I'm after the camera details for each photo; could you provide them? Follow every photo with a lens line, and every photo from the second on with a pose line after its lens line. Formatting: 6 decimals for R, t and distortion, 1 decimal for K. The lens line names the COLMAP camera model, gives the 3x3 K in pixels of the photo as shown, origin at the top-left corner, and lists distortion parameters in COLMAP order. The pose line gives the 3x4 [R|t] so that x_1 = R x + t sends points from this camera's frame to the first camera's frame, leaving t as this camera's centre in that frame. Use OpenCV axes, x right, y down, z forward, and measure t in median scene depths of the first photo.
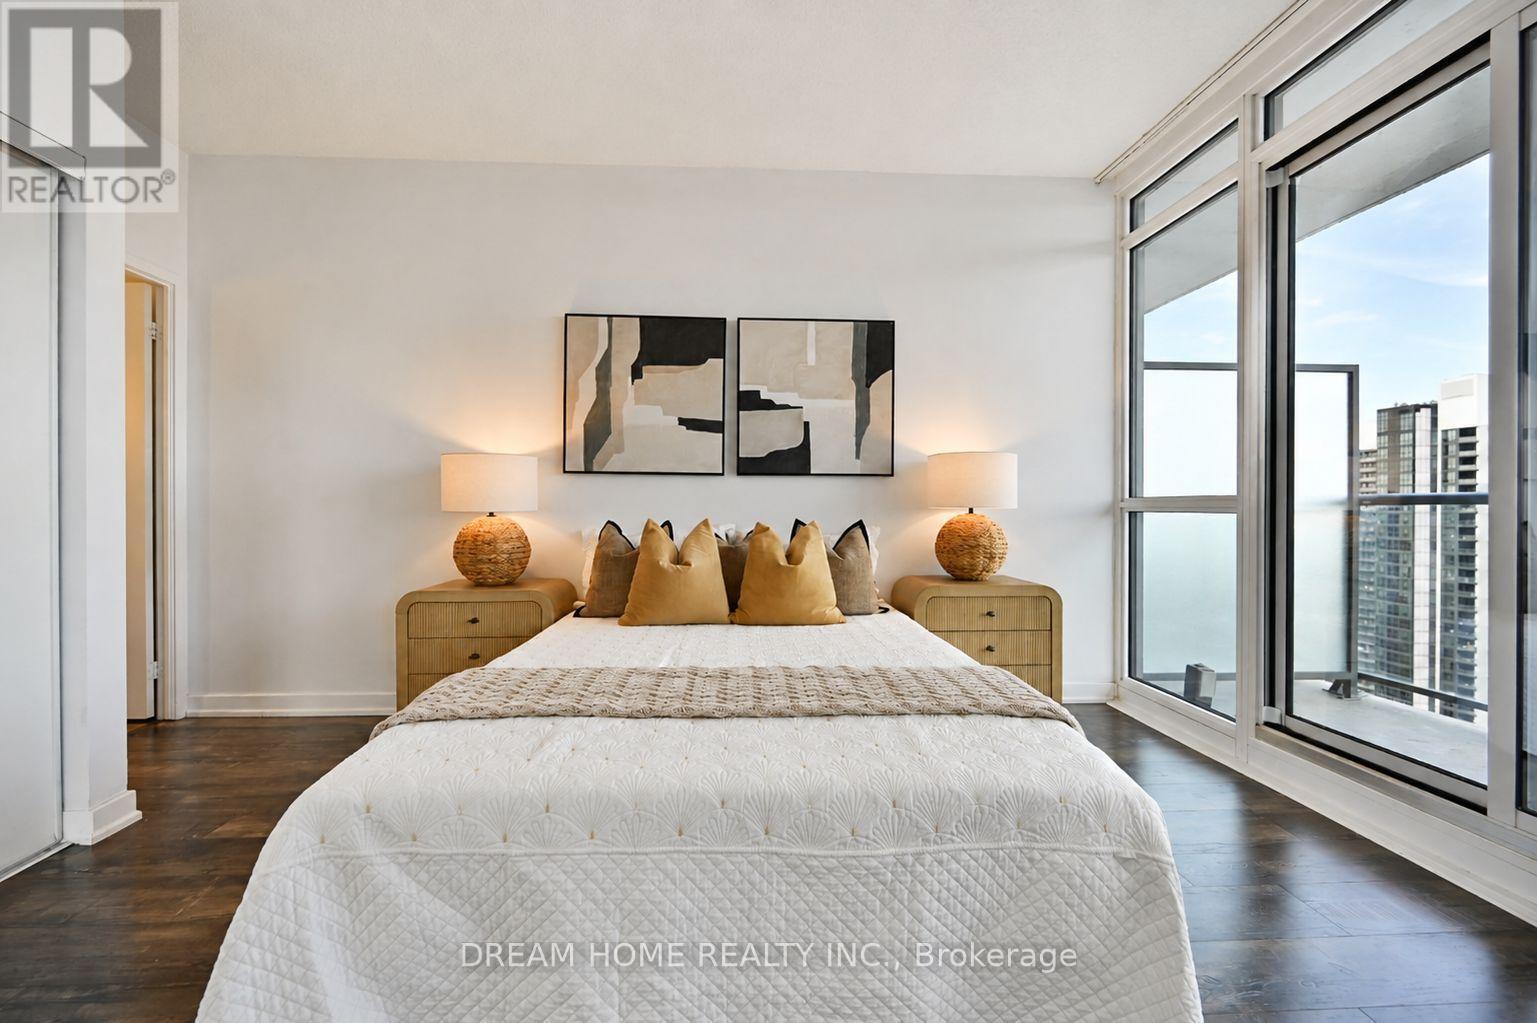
lens RADIAL K [[610.7, 0, 774.8], [0, 610.7, 509.1], [0, 0, 1]] dist [-0.001689, -0.000320]
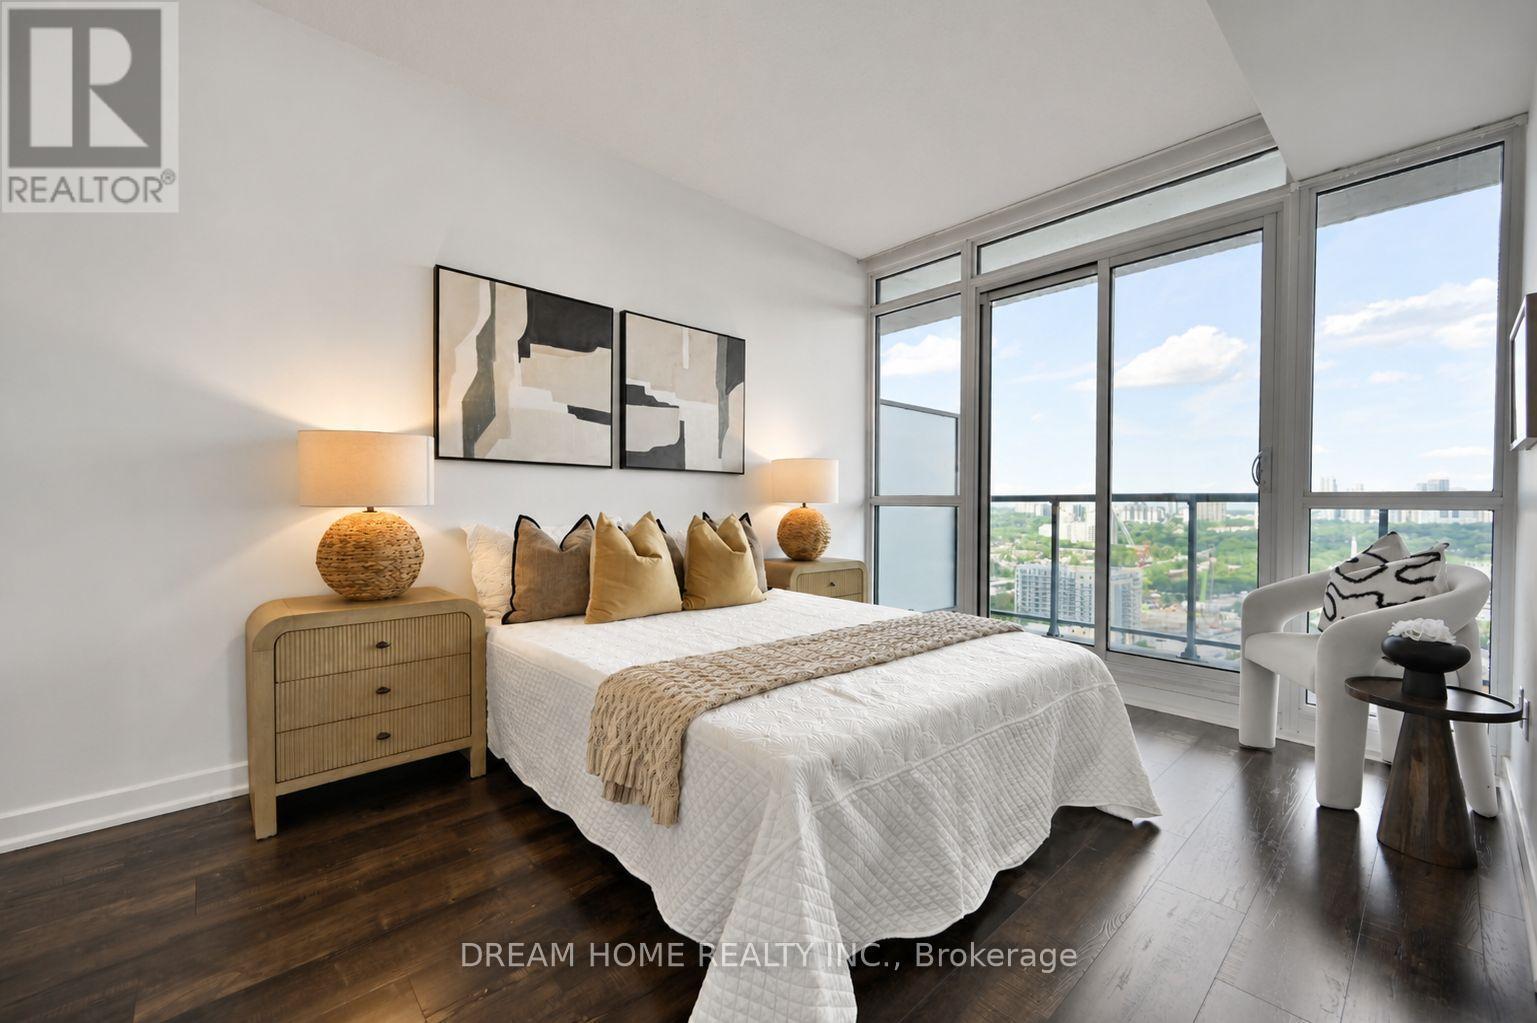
lens RADIAL K [[610.7, 0, 777.4], [0, 610.7, 512.5], [0, 0, 1]] dist [-0.001689, -0.000320]
pose [[0.774740, -0.006903, 0.632242, -0.500239], [0.001452, 0.999957, 0.009139, 0.007097], [-0.632278, -0.006162, 0.774717, 0.069279]]
